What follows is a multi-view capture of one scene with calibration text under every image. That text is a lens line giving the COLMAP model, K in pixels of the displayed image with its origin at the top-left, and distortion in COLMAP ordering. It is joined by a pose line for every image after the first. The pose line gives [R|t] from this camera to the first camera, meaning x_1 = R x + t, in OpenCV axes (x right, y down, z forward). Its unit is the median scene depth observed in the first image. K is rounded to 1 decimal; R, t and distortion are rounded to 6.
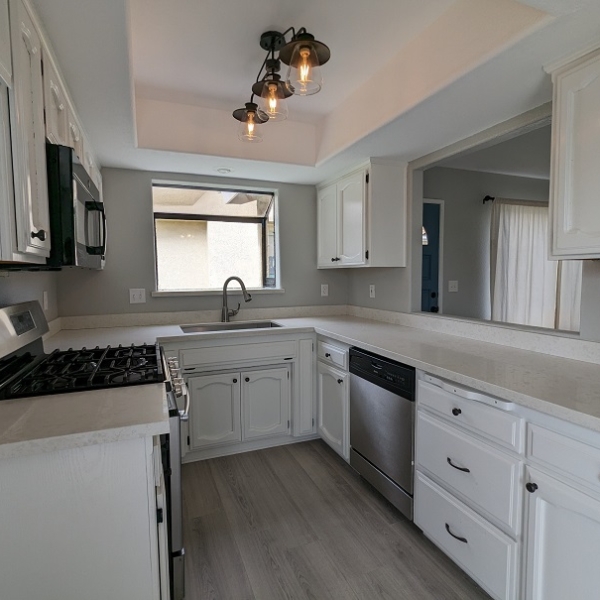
lens RADIAL K [[380.0, 0, 297.8], [0, 380.0, 302.1], [0, 0, 1]] dist [-0.000363, 0.002034]
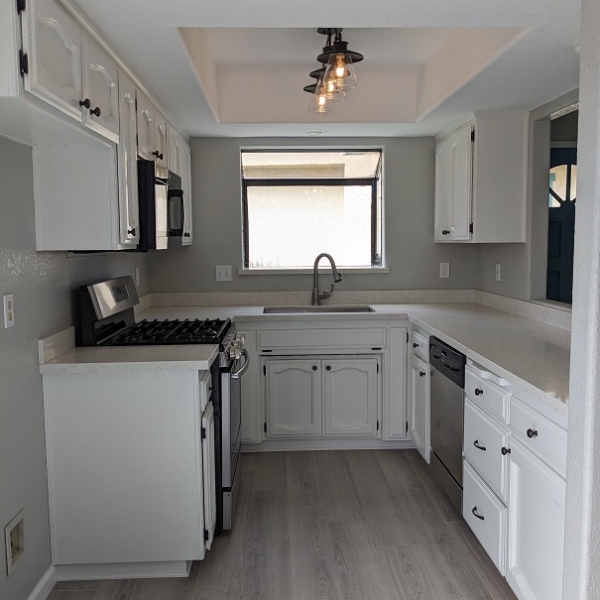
lens RADIAL K [[631.1, 0, 300.0], [0, 631.1, 300.0], [0, 0, 1]] dist [0.070118, -0.018162]
pose [[0.942008, 0.031083, -0.334148, 0.298006], [-0.023924, 0.999388, 0.025517, 0.005122], [0.334737, -0.016043, 0.942175, -0.431826]]
